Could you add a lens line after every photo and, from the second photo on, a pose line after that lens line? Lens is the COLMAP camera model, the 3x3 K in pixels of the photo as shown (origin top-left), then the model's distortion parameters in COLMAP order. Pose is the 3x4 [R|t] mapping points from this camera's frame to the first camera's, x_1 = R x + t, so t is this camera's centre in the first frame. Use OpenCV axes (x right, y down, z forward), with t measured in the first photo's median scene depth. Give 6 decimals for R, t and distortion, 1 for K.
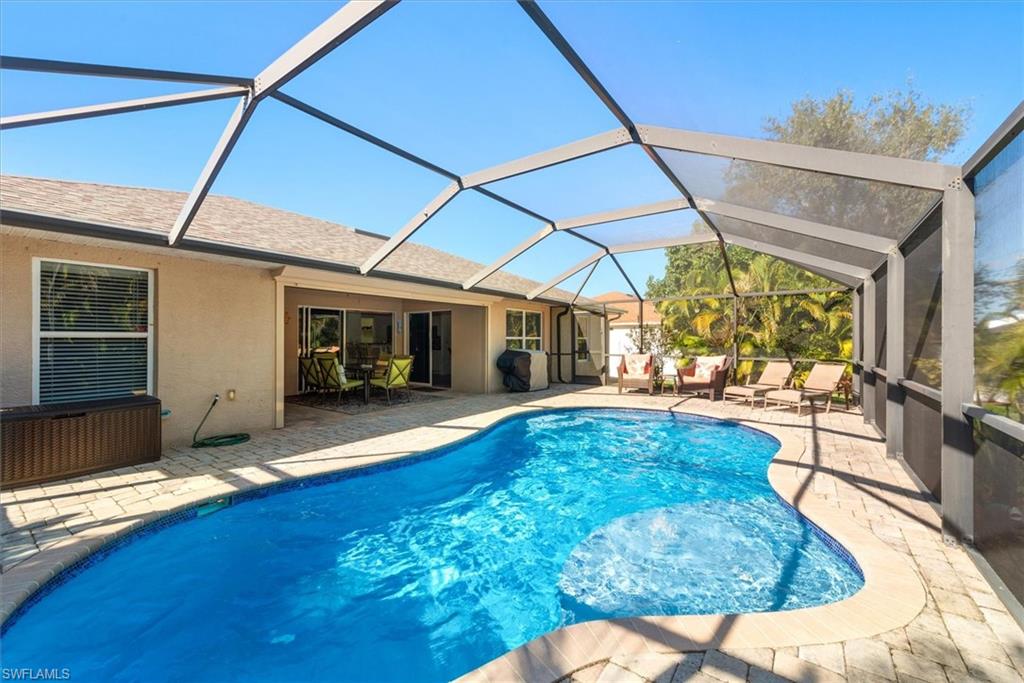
lens RADIAL K [[414.0, 0, 508.4], [0, 414.0, 340.5], [0, 0, 1]] dist [0.000676, -0.000134]
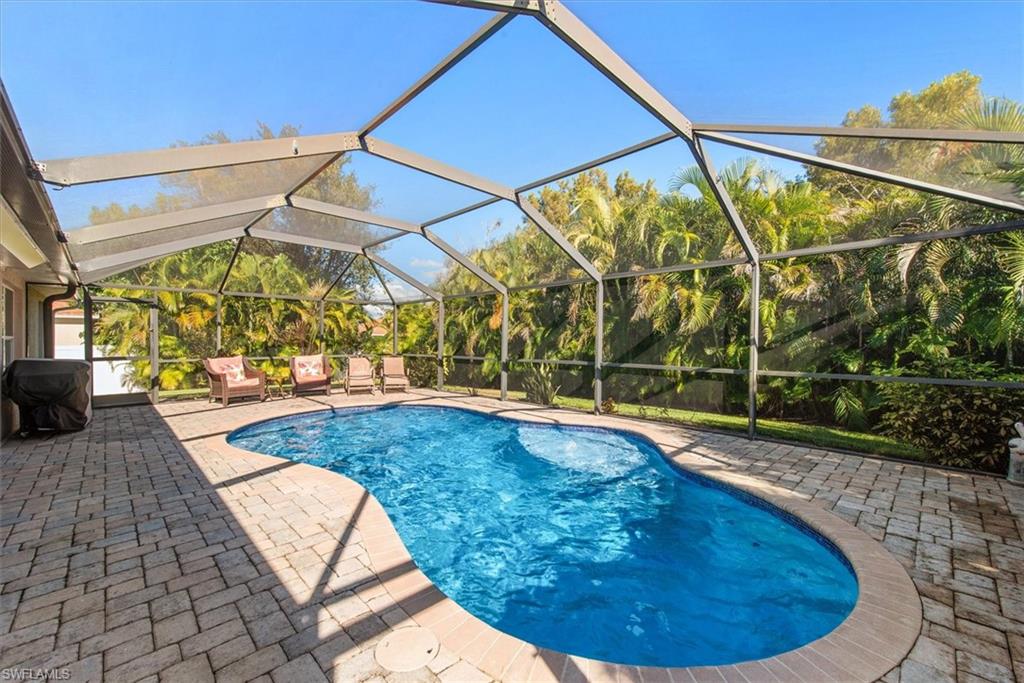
lens RADIAL K [[414.0, 0, 508.4], [0, 414.0, 340.5], [0, 0, 1]] dist [0.000676, -0.000134]
pose [[0.173050, -0.005388, 0.984898, -0.996218], [0.000750, 0.999985, 0.005338, -0.013224], [-0.984913, -0.000185, 0.173052, 0.660946]]
